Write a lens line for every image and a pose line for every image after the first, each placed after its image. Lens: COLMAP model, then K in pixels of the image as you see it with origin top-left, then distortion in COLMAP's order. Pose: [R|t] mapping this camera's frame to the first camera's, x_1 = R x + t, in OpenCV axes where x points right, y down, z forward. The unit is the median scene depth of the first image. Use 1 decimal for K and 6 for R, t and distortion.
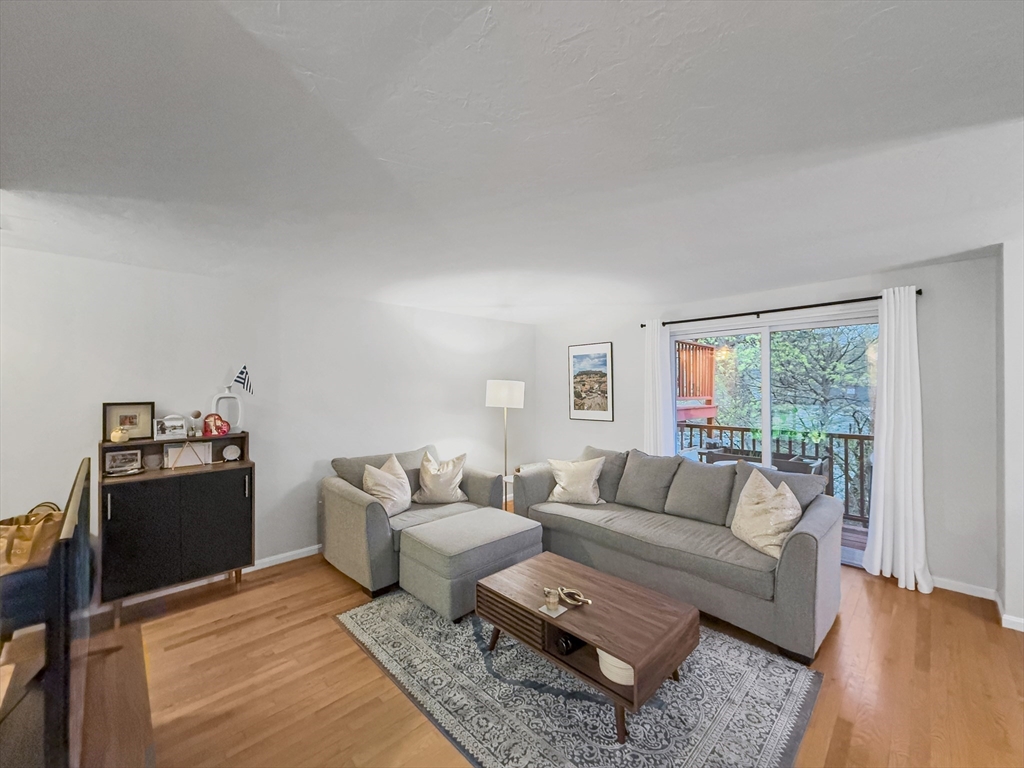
lens RADIAL K [[408.7, 0, 511.5], [0, 408.7, 390.0], [0, 0, 1]] dist [-0.003706, 0.000674]
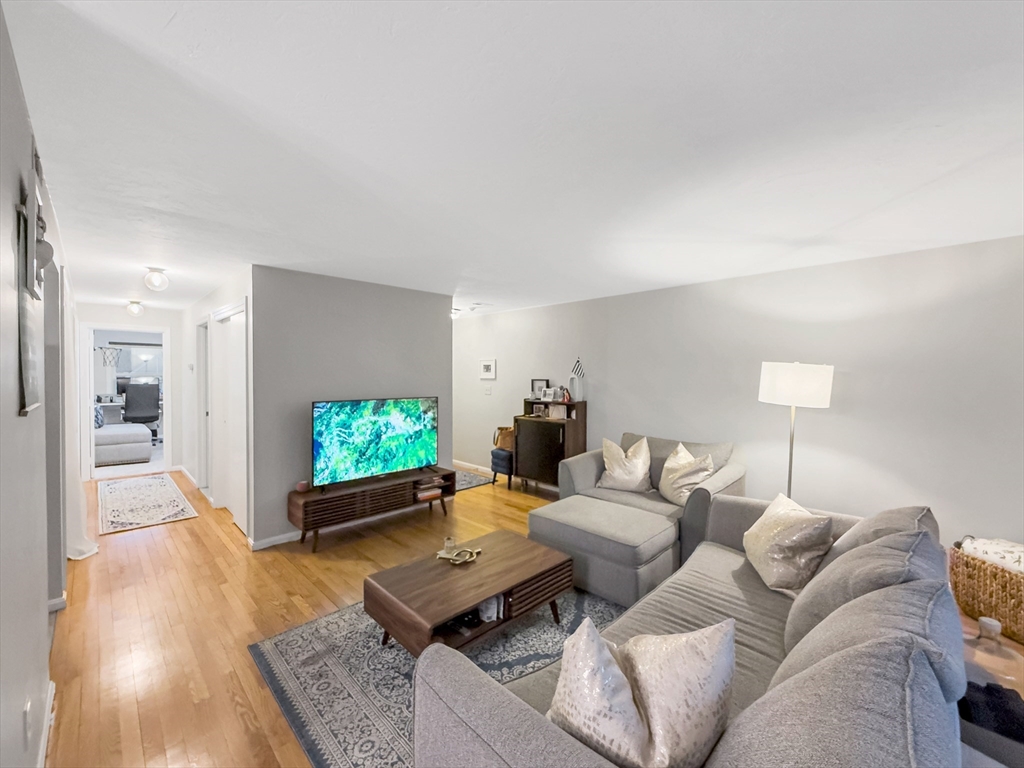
lens RADIAL K [[408.7, 0, 512.3], [0, 408.7, 384.0], [0, 0, 1]] dist [-0.003706, 0.000674]
pose [[0.023546, 0.029651, -0.999283, 0.963299], [-0.014190, 0.999469, 0.029322, -0.000953], [0.999622, 0.013490, 0.023954, 0.849949]]
